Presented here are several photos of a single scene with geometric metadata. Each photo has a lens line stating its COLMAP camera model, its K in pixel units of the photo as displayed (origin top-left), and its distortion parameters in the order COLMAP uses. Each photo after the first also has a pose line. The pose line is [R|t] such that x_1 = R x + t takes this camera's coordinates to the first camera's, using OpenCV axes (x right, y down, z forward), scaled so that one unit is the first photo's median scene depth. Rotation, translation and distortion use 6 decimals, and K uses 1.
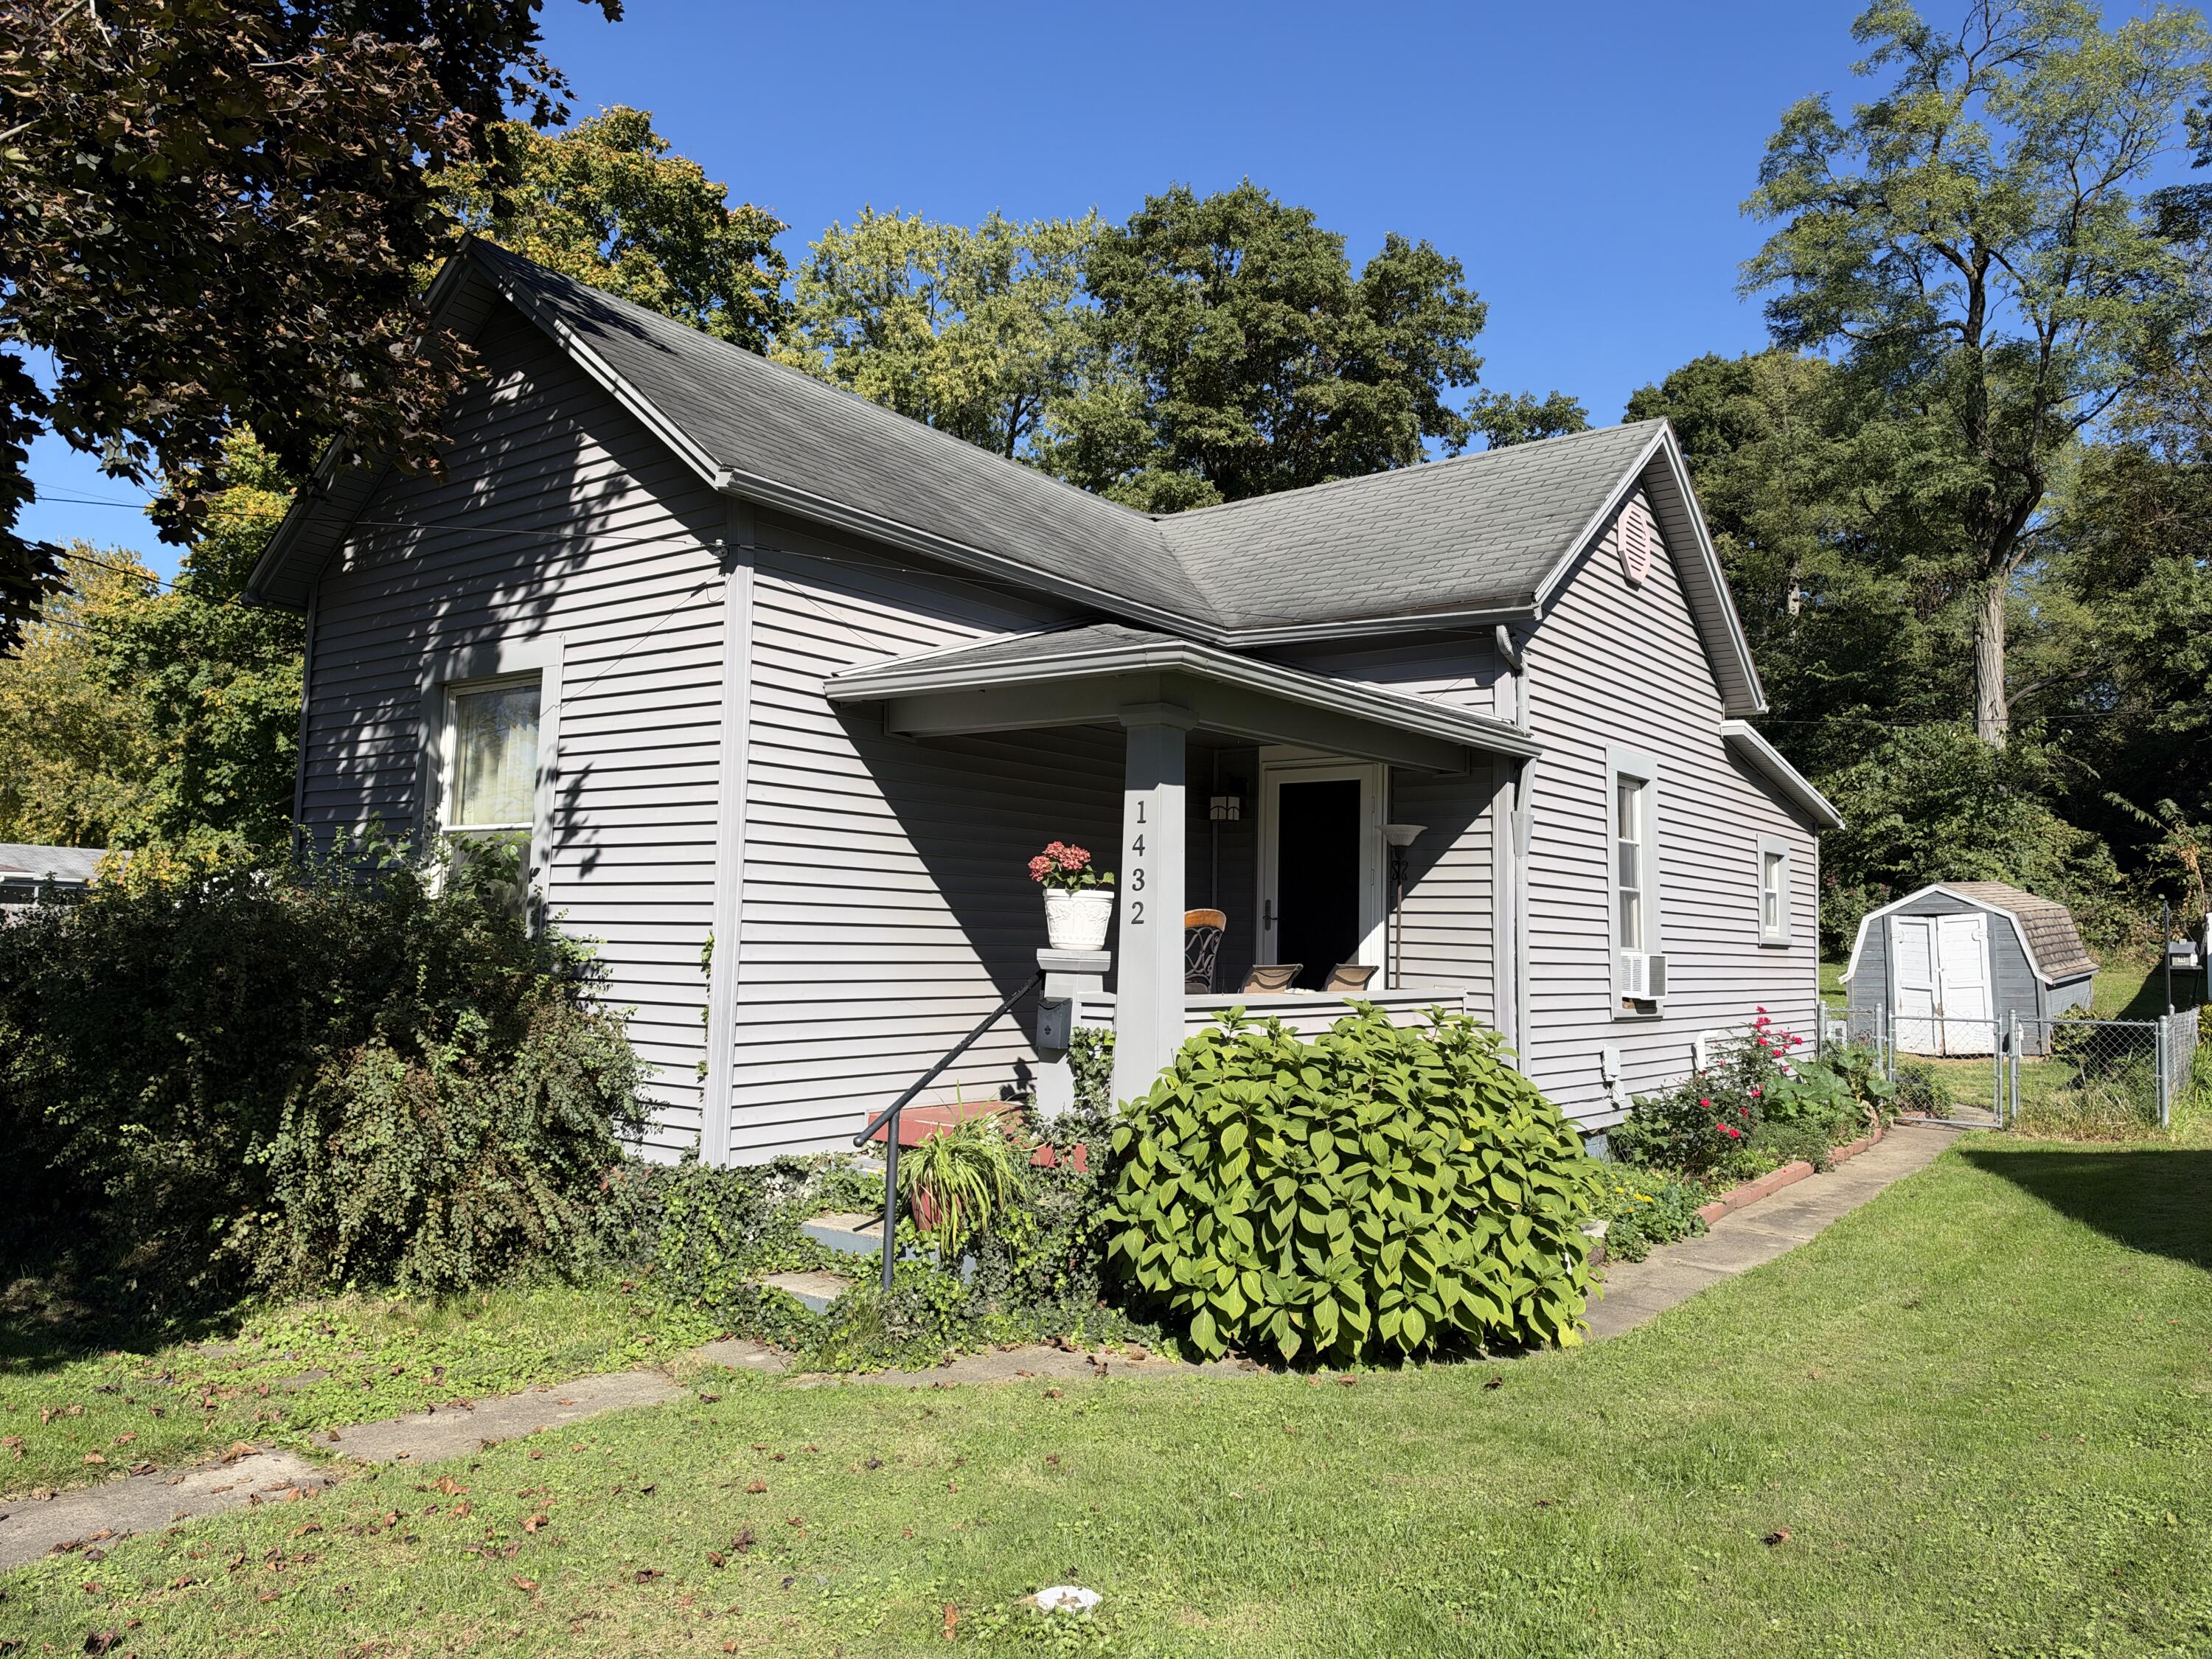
lens RADIAL K [[1504.8, 0, 1105.0], [0, 1504.8, 875.6], [0, 0, 1]] dist [0.062748, -0.129708]
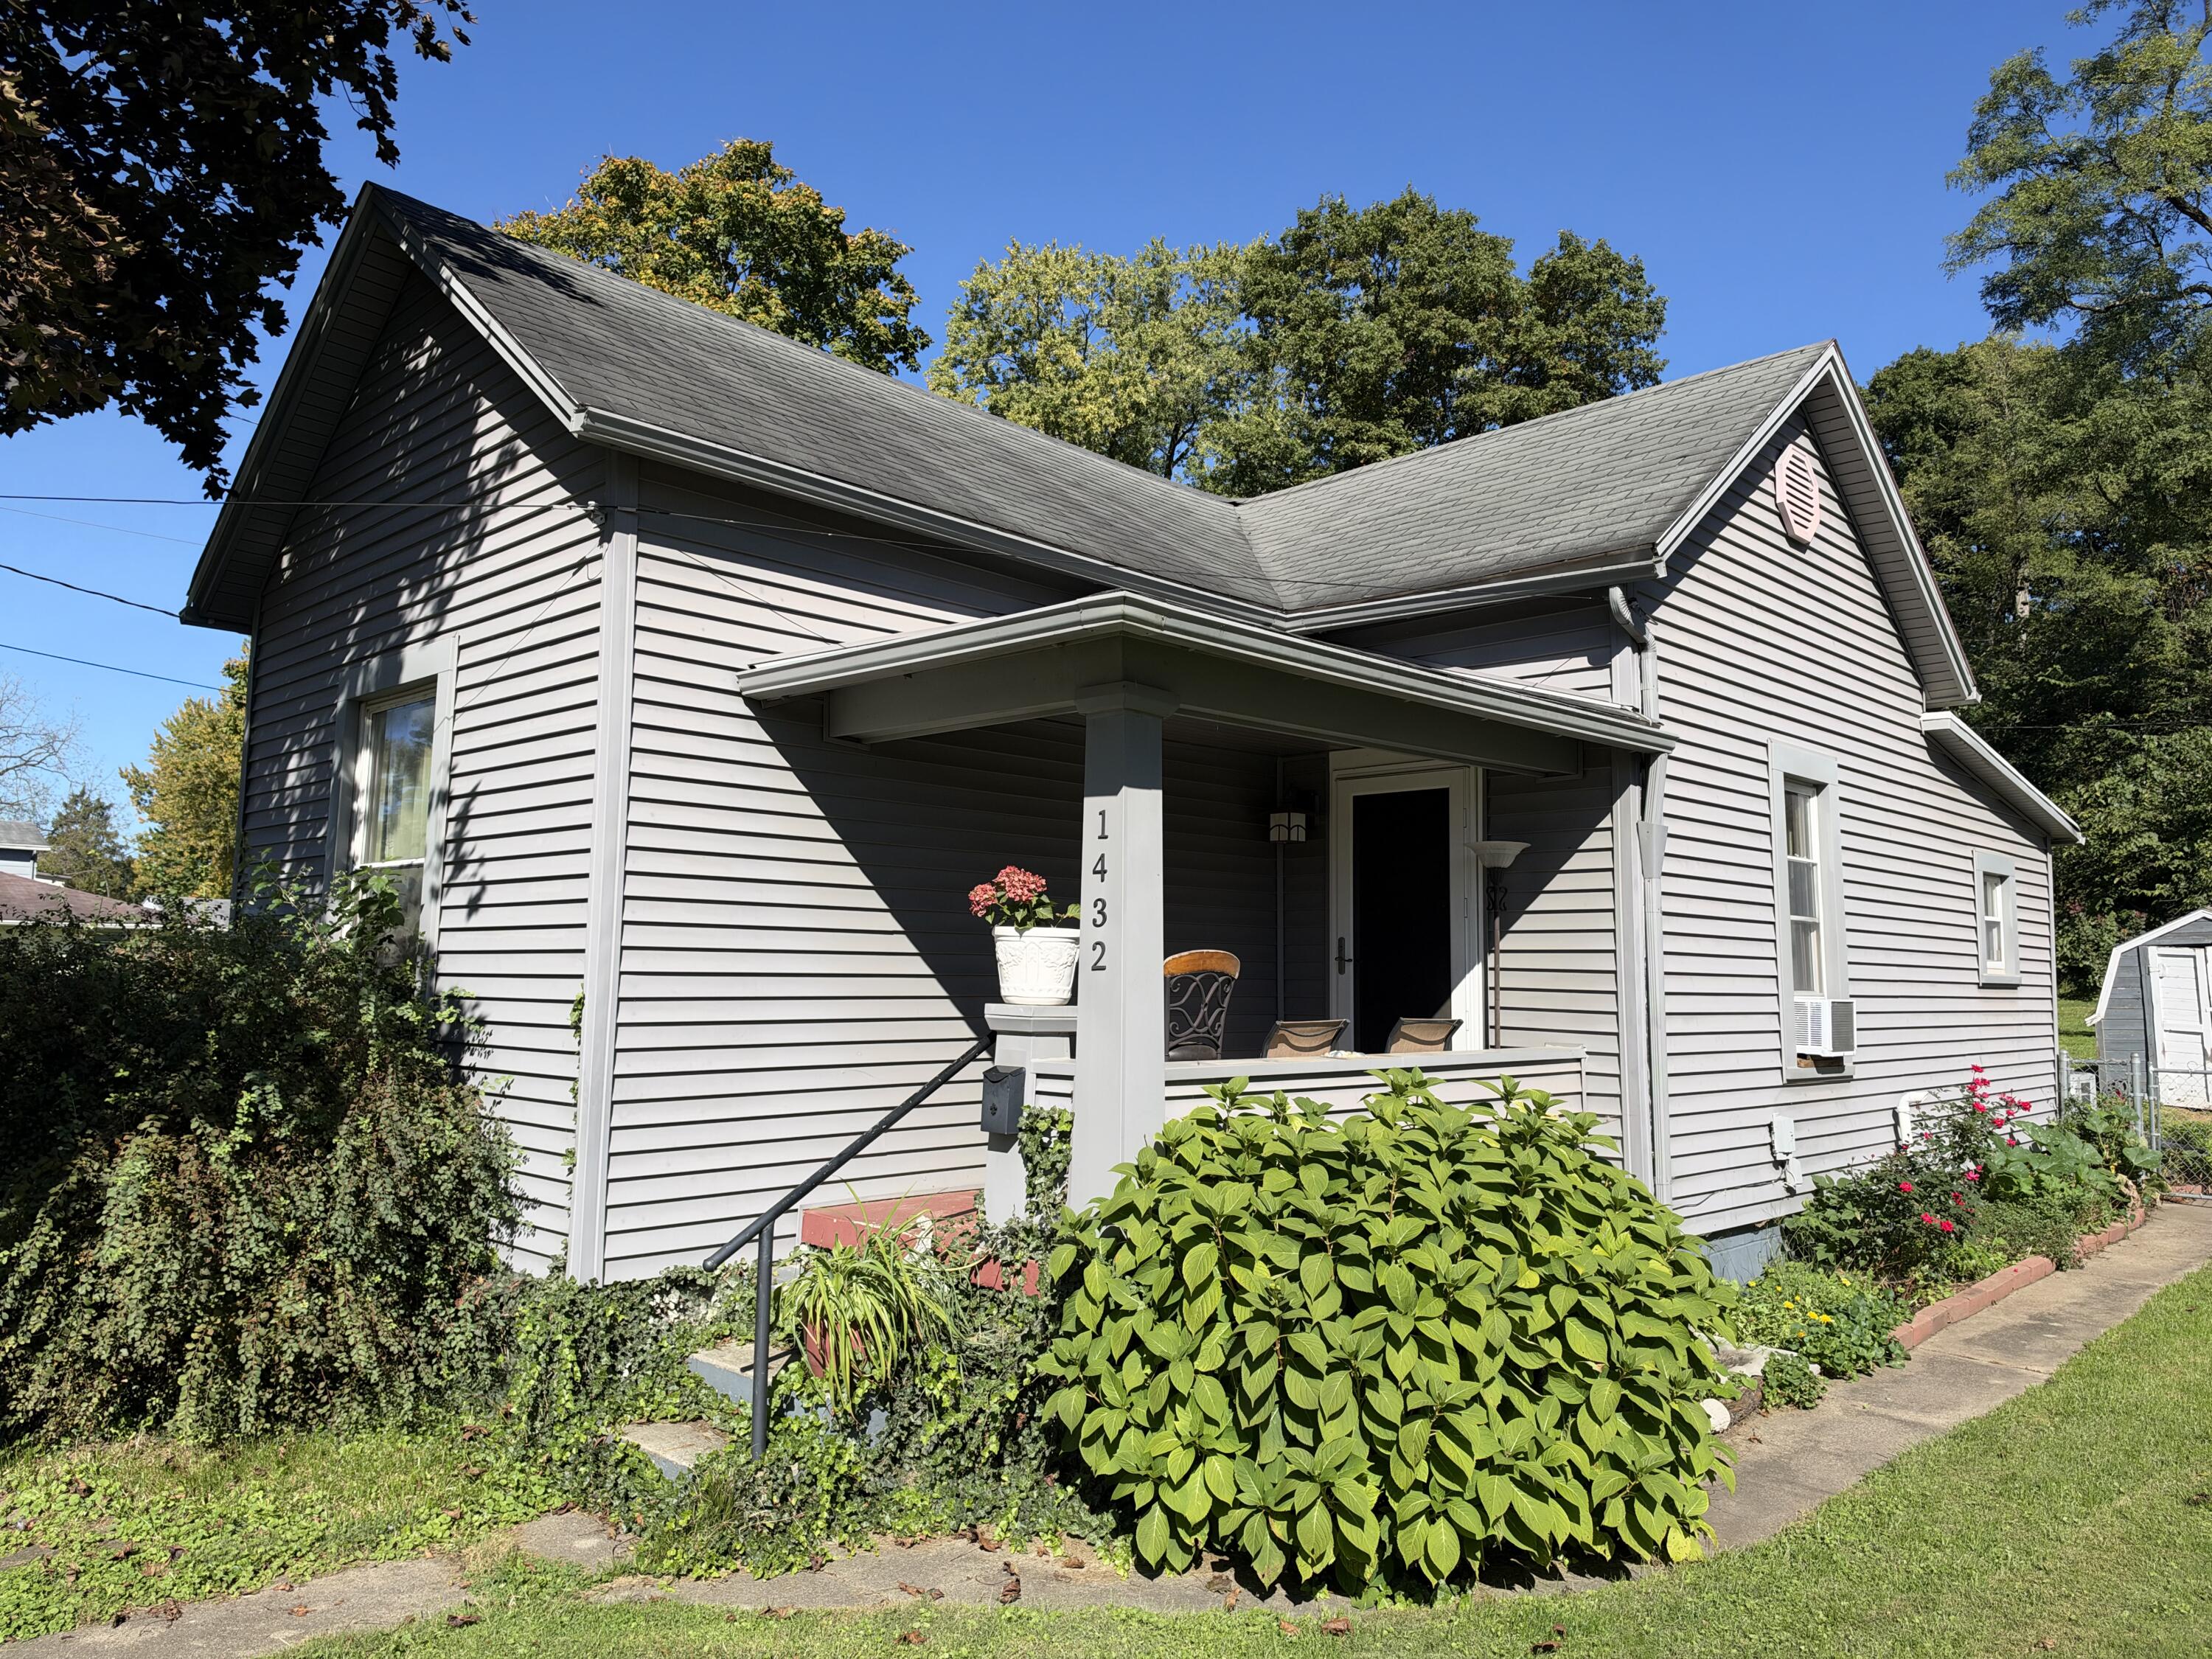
lens RADIAL K [[1545.1, 0, 1112.7], [0, 1545.1, 870.3], [0, 0, 1]] dist [0.007771, -0.026041]
pose [[0.993618, -0.017980, -0.111353, 0.085759], [0.014607, 0.999412, -0.031030, 0.004121], [0.111846, 0.029206, 0.993296, 0.165039]]
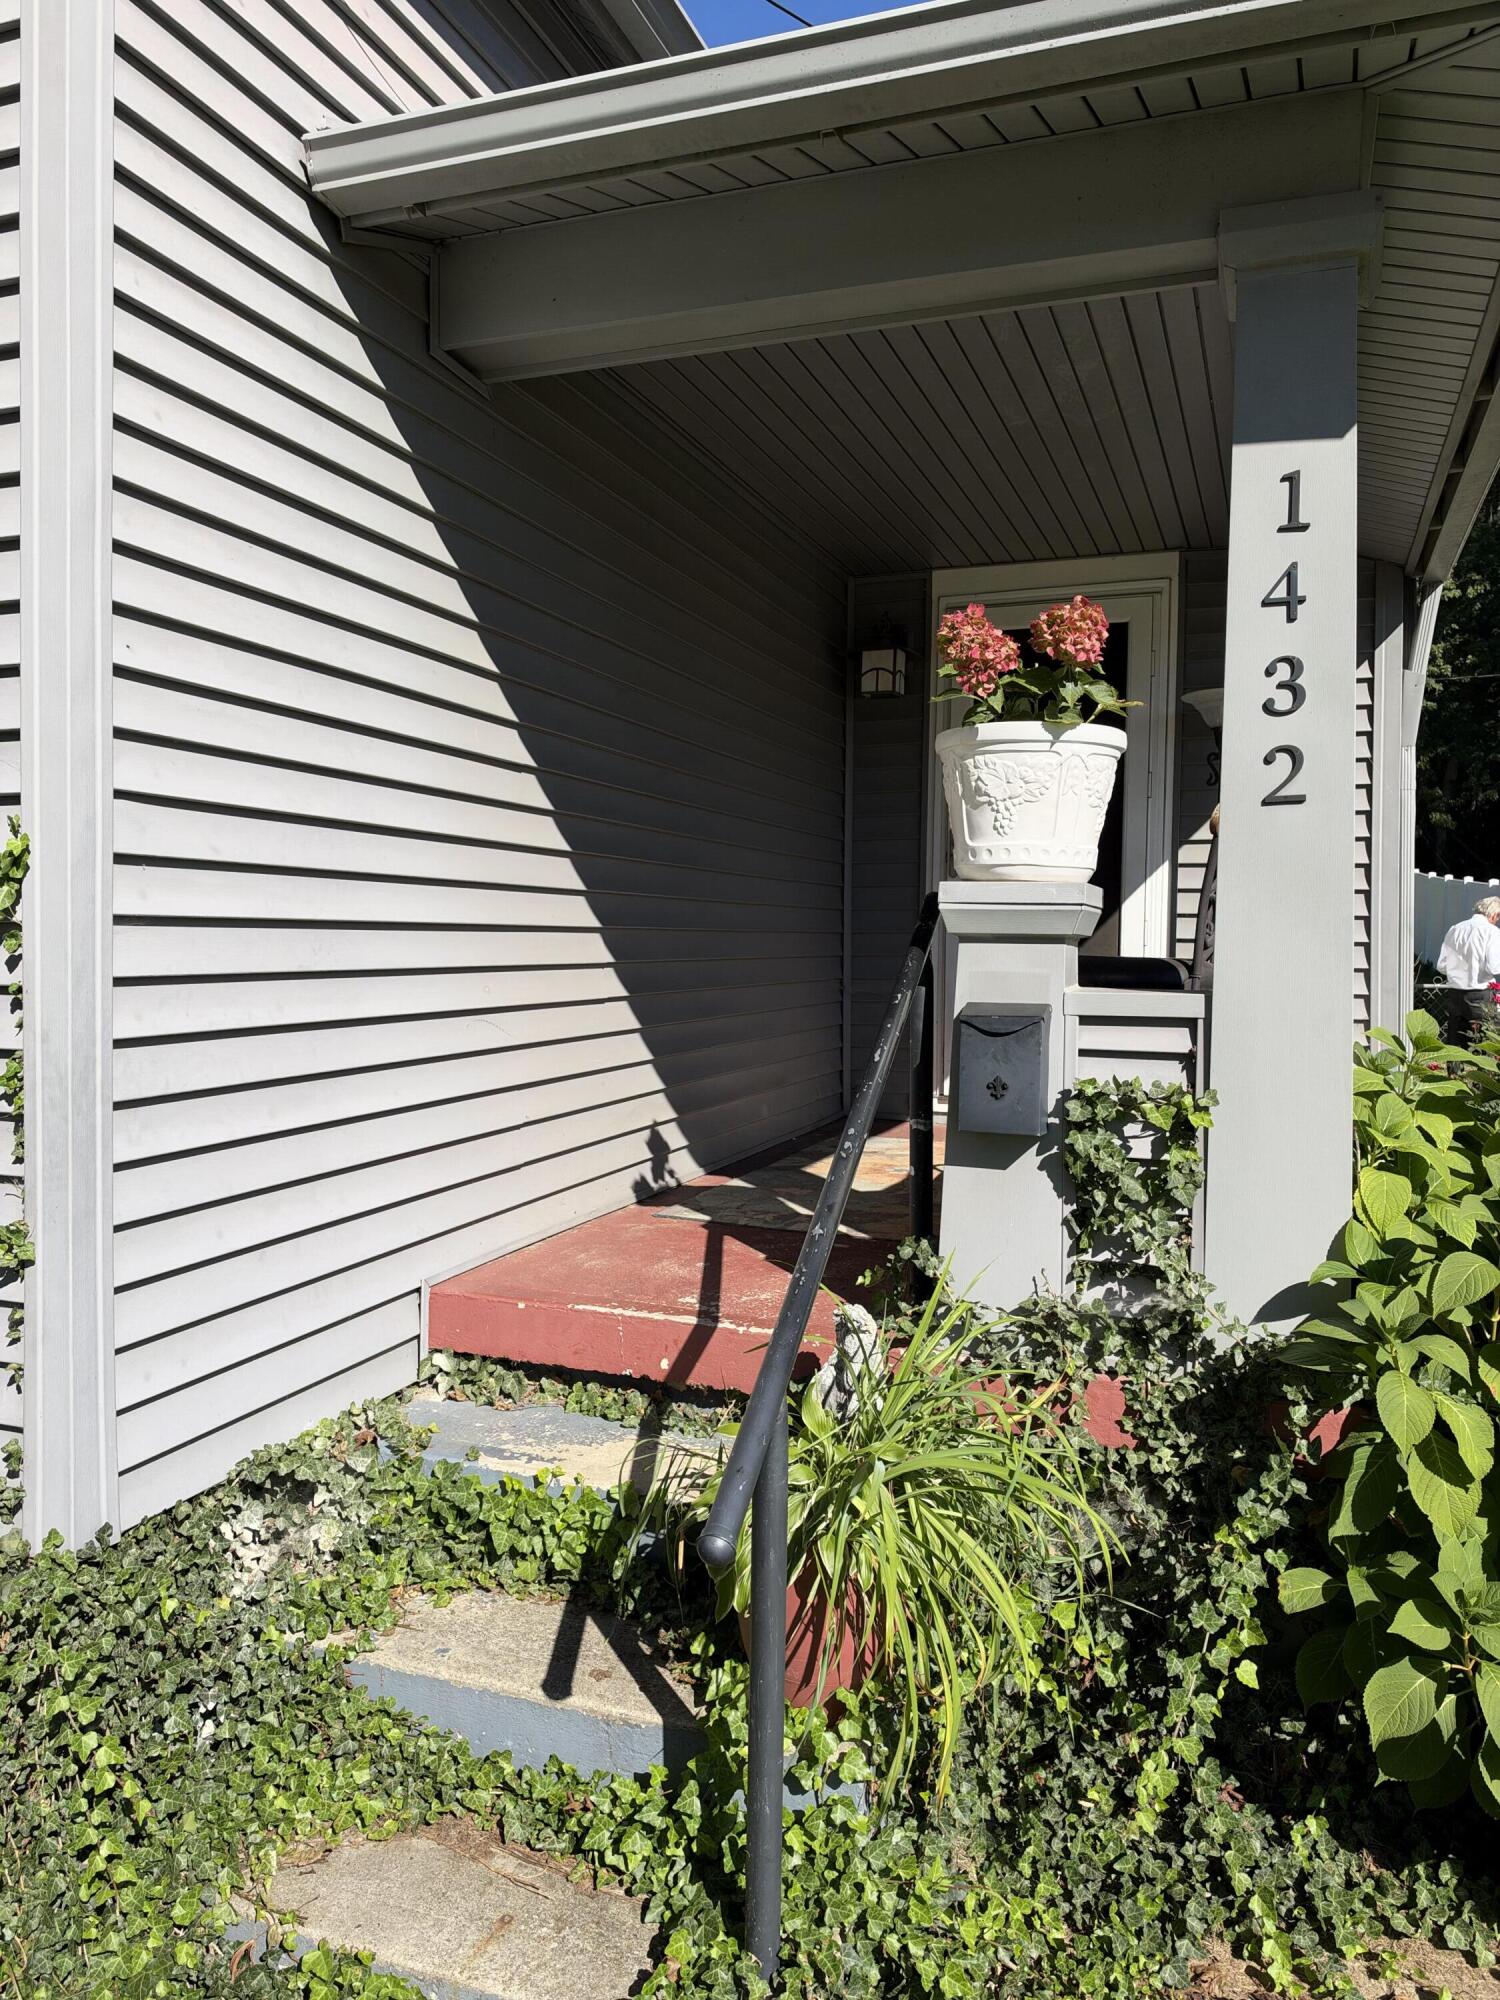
lens RADIAL K [[1436.4, 0, 756.5], [0, 1436.4, 1043.5], [0, 0, 1]] dist [0.089068, -0.165984]
pose [[0.951961, -0.032026, 0.304539, -0.159408], [-0.004595, 0.992910, 0.118779, 0.035787], [-0.306184, -0.114472, 0.945065, 0.507123]]
